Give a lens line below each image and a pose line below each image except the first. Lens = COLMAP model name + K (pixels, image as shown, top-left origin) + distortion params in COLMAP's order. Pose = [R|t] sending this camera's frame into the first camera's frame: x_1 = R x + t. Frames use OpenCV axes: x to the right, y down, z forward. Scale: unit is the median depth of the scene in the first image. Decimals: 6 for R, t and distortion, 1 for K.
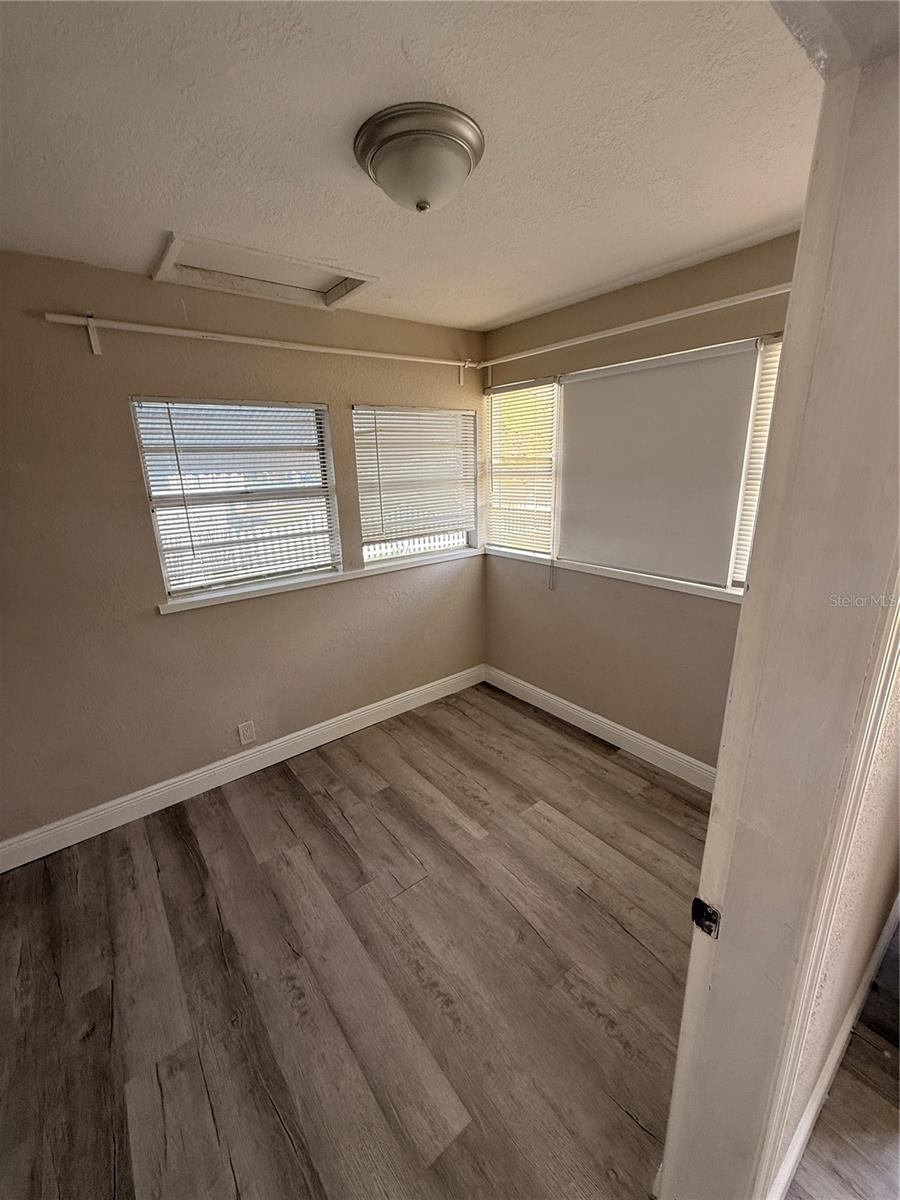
lens RADIAL K [[479.9, 0, 448.6], [0, 479.9, 597.7], [0, 0, 1]] dist [-0.000600, 0.000664]
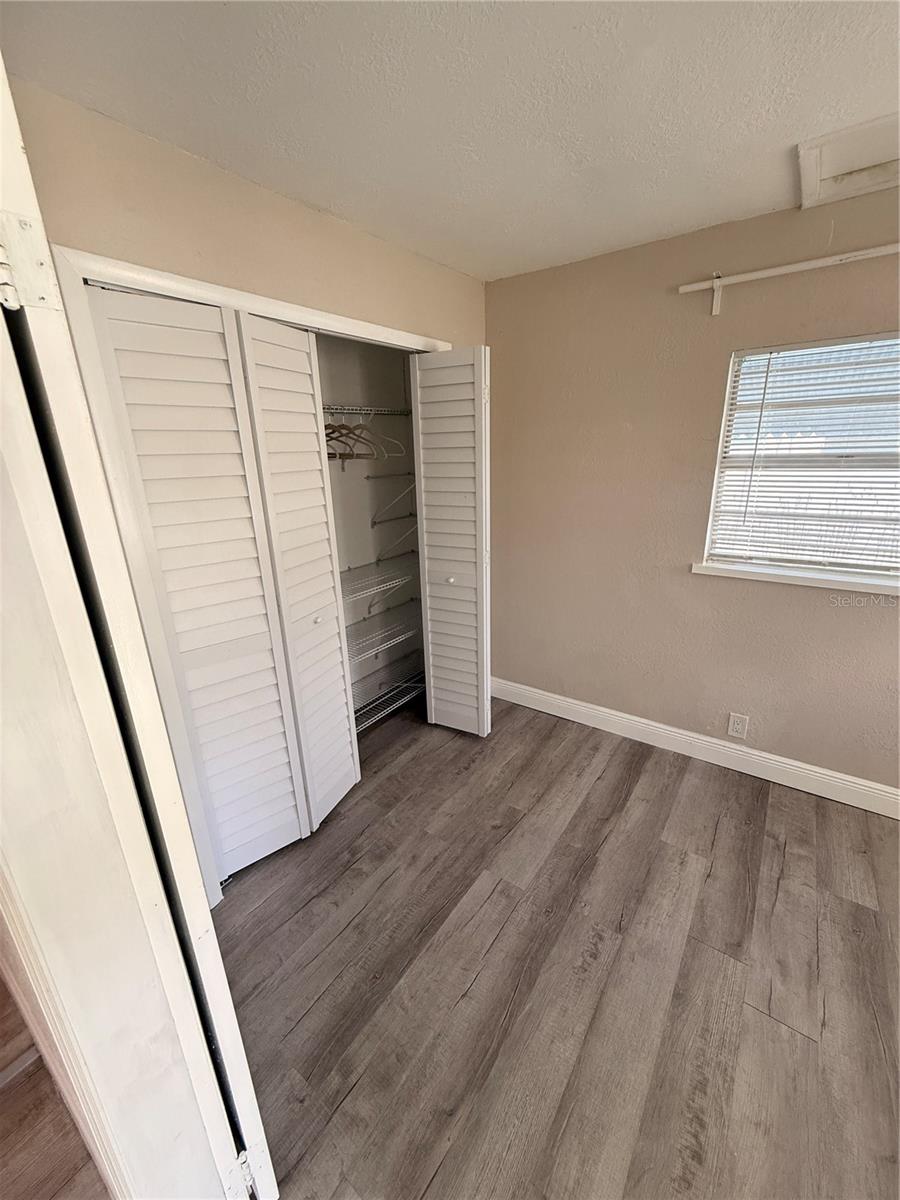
lens RADIAL K [[479.9, 0, 448.6], [0, 479.9, 597.7], [0, 0, 1]] dist [-0.000600, 0.000664]
pose [[0.282985, 0.307319, -0.908556, 0.223704], [-0.244574, 0.939083, 0.241468, -0.038778], [0.927418, 0.153877, 0.340908, 0.193727]]
